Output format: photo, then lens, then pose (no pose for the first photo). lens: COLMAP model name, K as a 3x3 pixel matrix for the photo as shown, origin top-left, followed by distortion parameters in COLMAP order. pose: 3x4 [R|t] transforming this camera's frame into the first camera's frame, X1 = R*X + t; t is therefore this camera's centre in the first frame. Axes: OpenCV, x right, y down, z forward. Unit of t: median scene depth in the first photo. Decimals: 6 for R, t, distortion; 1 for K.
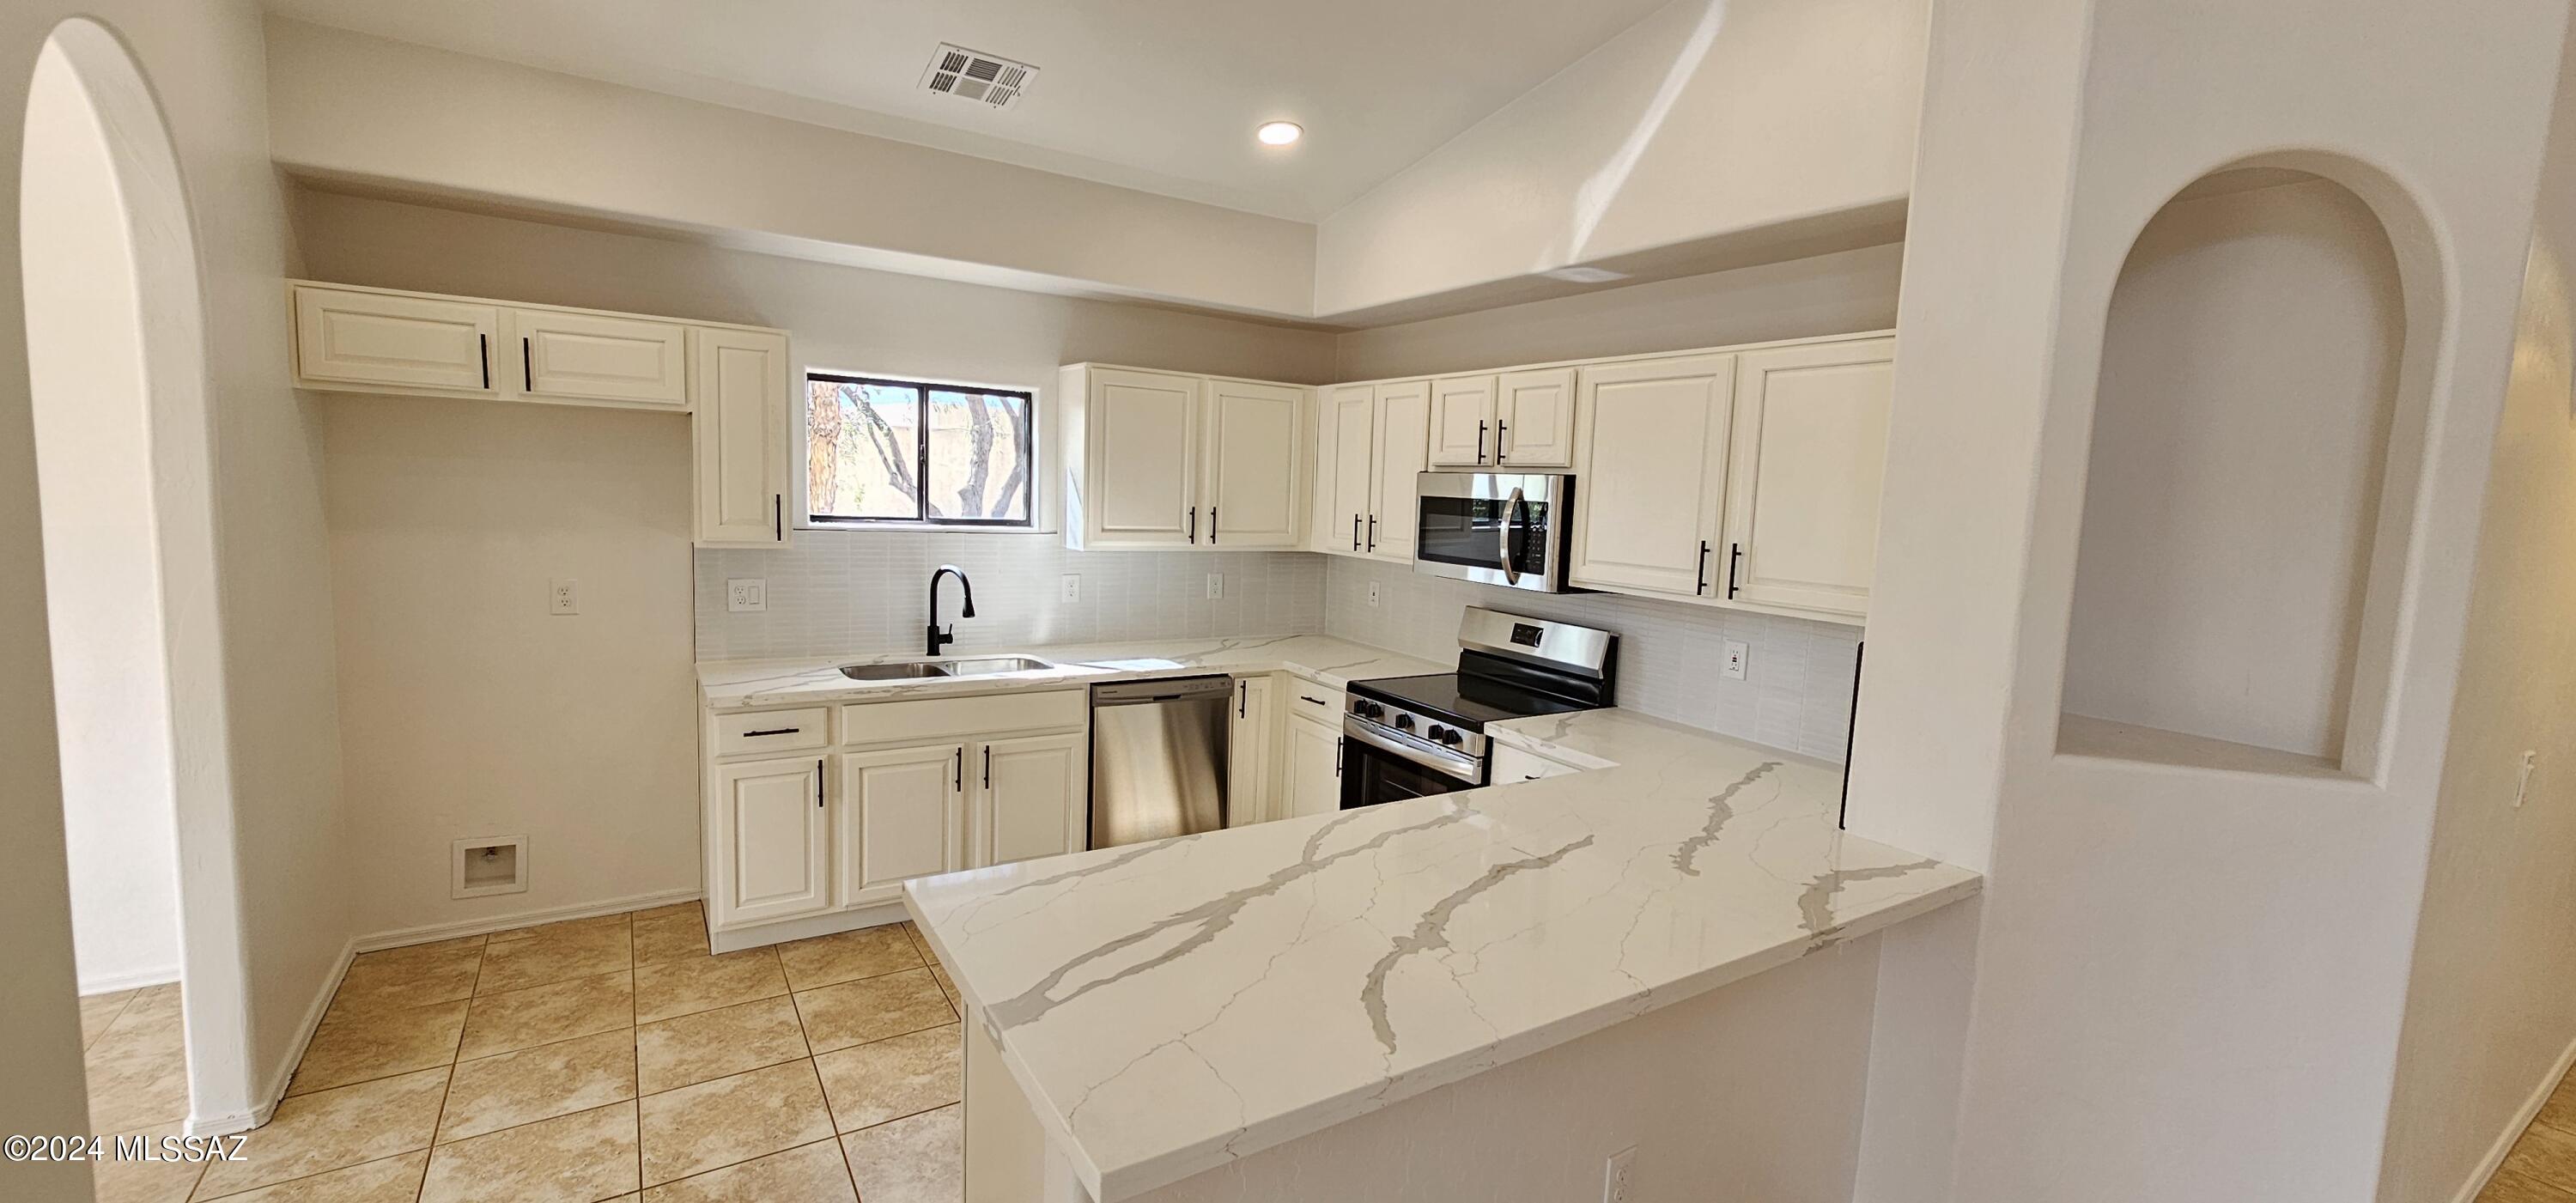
lens RADIAL K [[1052.2, 0, 1310.5], [0, 1052.2, 602.4], [0, 0, 1]] dist [-0.001697, 0.000833]
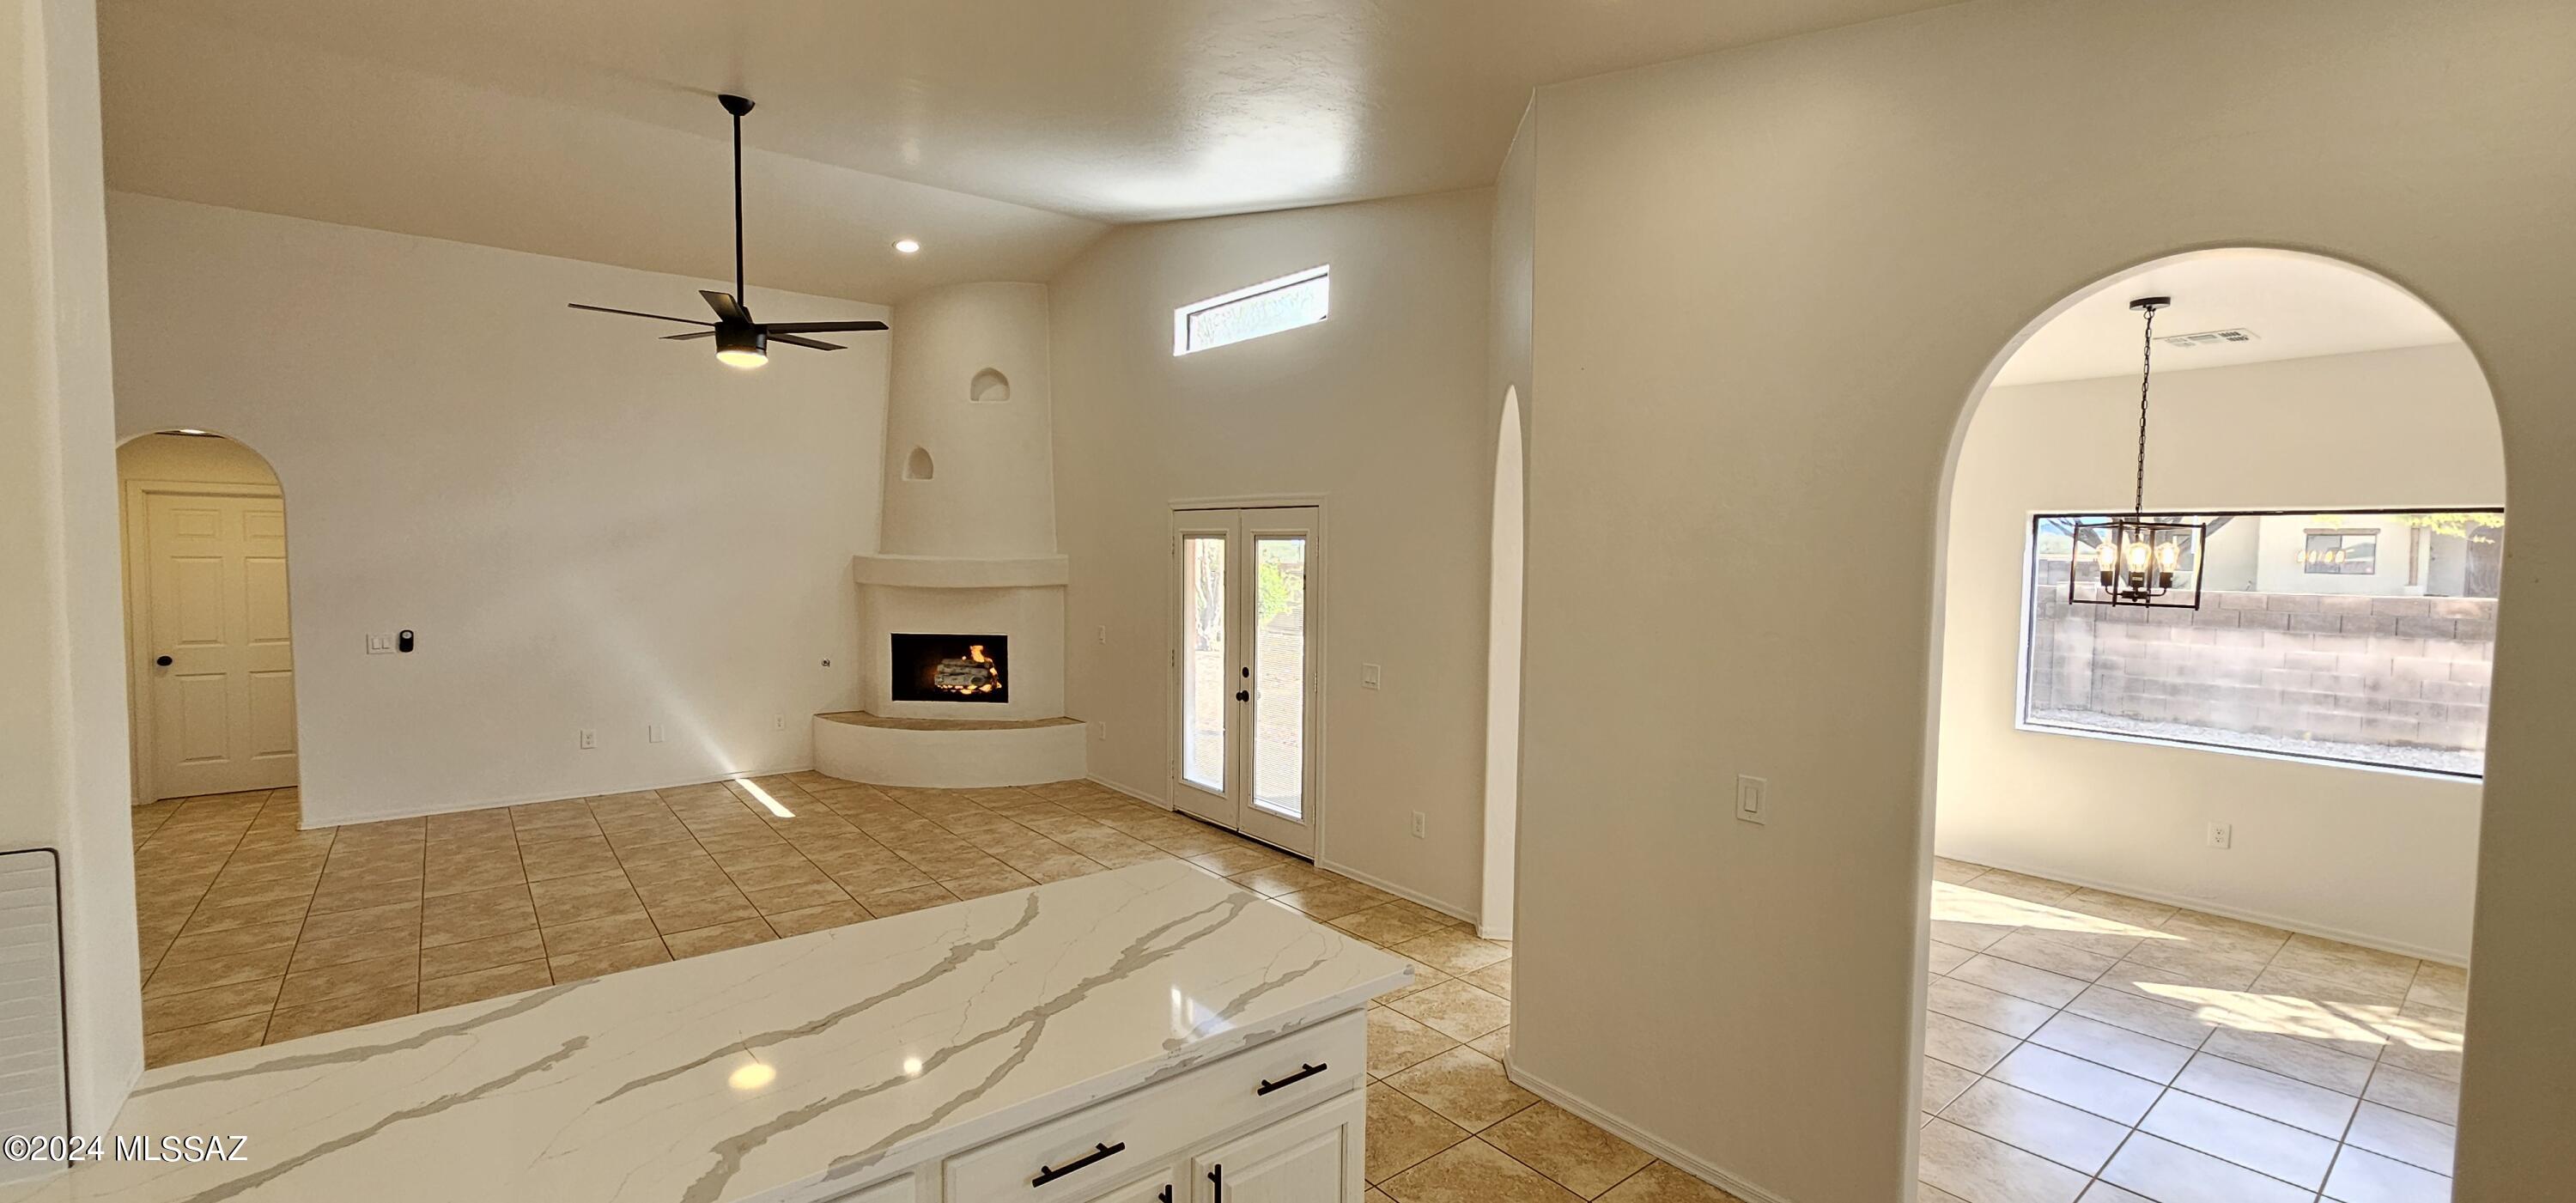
lens RADIAL K [[1052.2, 0, 1303.4], [0, 1052.2, 599.9], [0, 0, 1]] dist [-0.001697, 0.000833]
pose [[-0.992685, -0.049384, -0.110172, -0.066698], [-0.066193, 0.985763, 0.154562, -0.161305], [0.100970, 0.160724, -0.981821, 1.116405]]
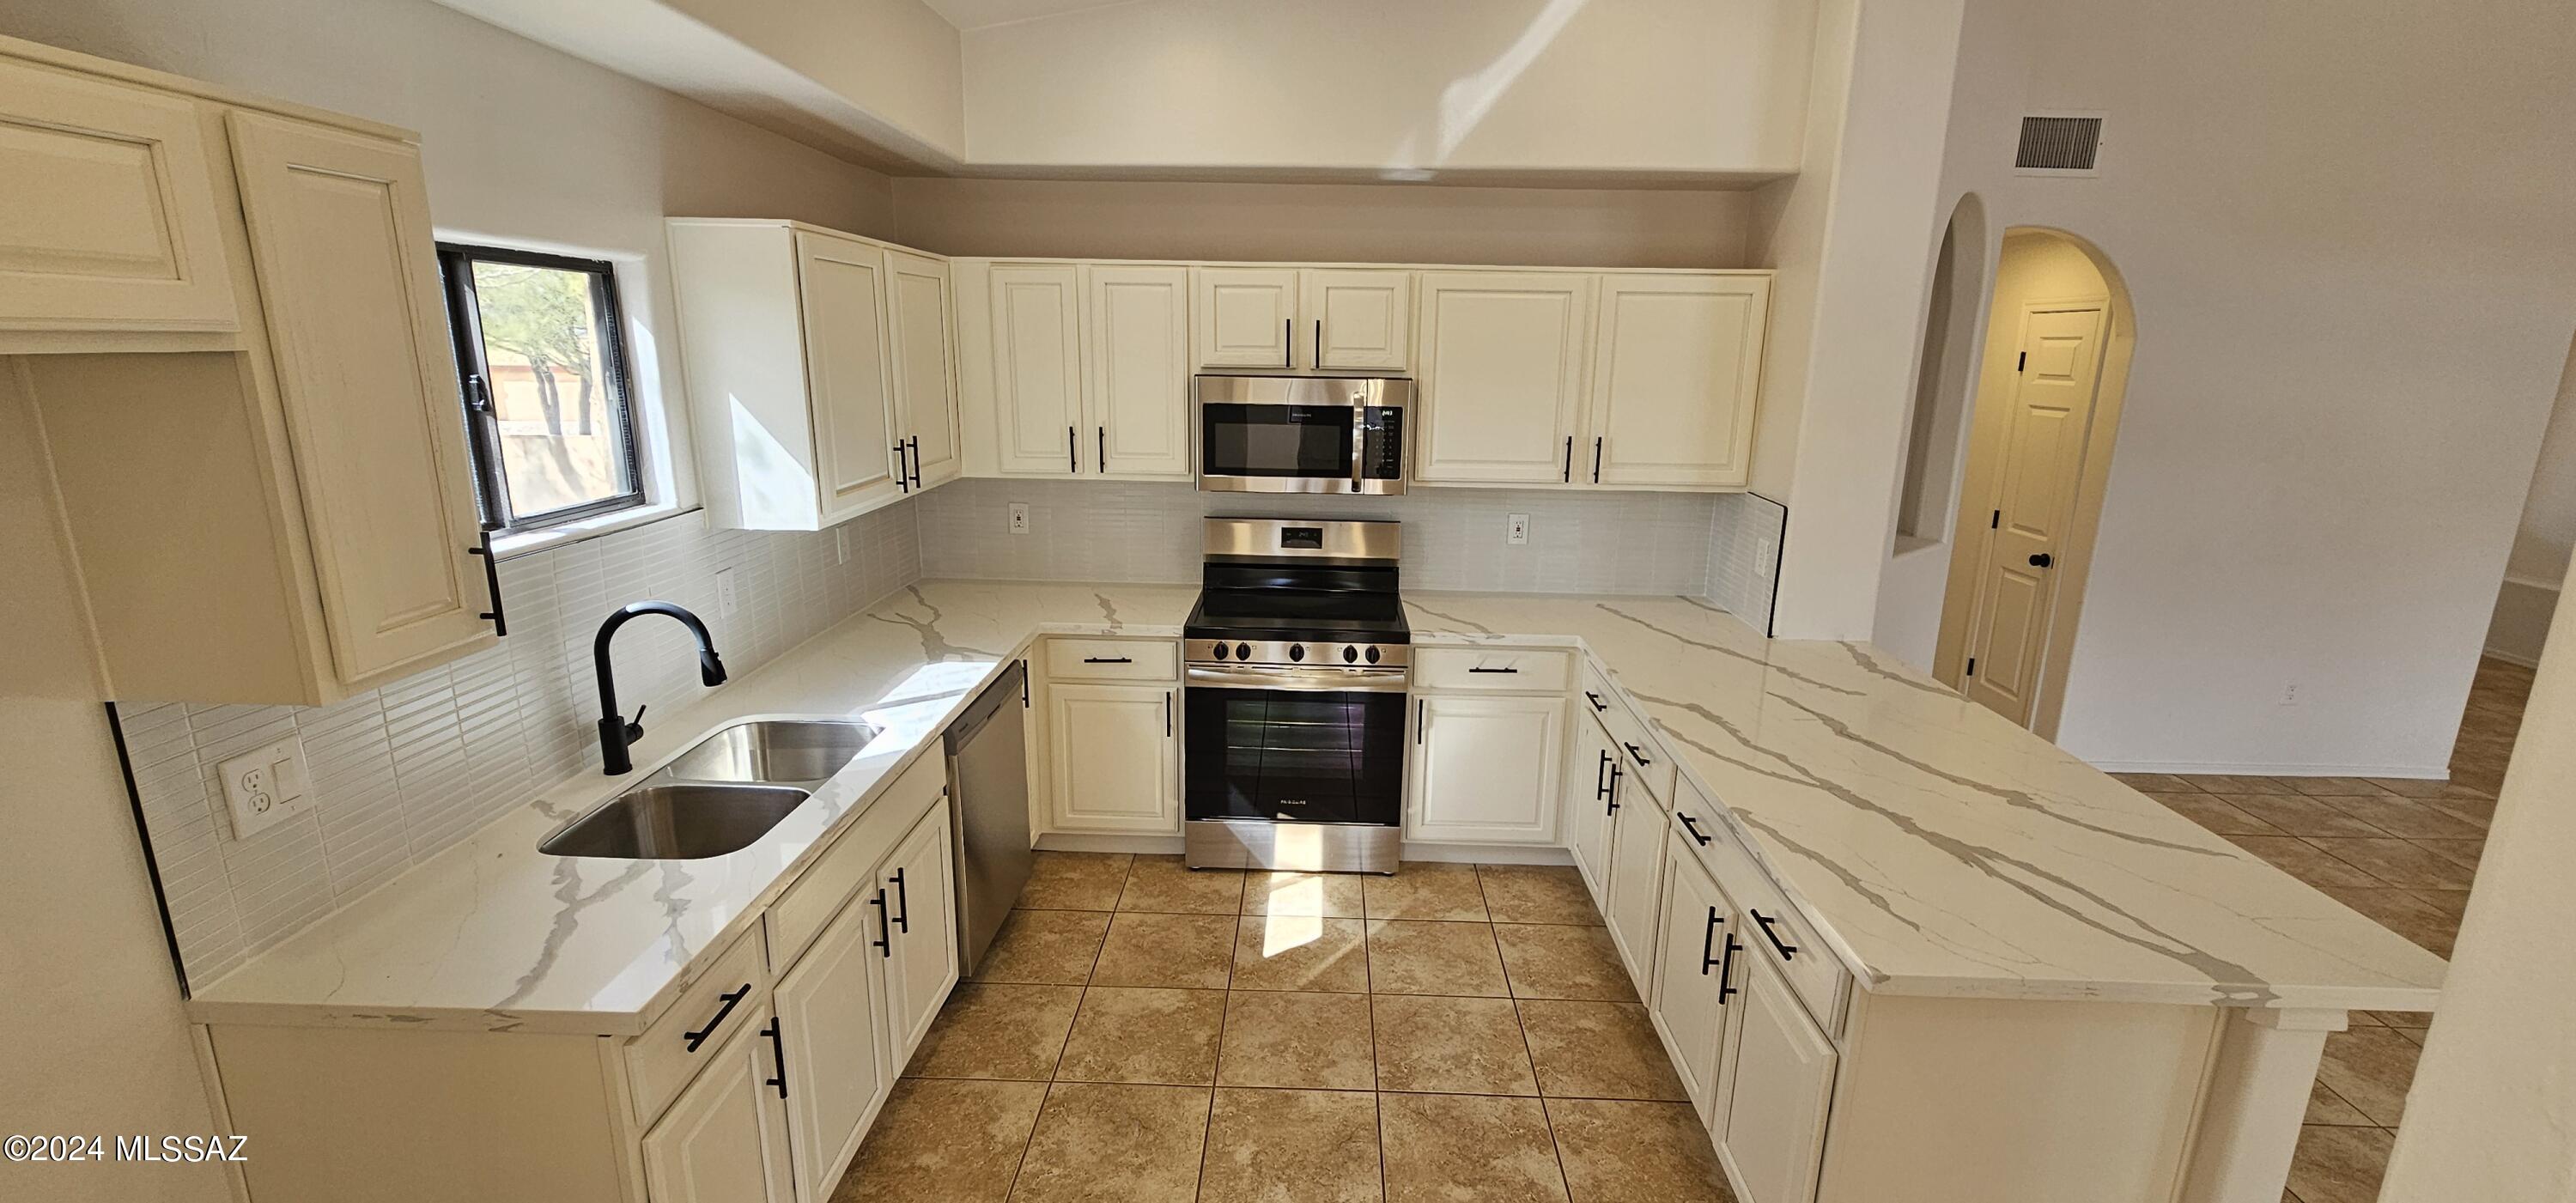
lens RADIAL K [[1052.2, 0, 1292.0], [0, 1052.2, 595.4], [0, 0, 1]] dist [-0.001697, 0.000833]
pose [[0.571454, -0.223847, 0.789515, -0.687973], [0.098270, 0.973822, 0.204974, -0.138252], [-0.814729, -0.039547, 0.578491, 0.493437]]
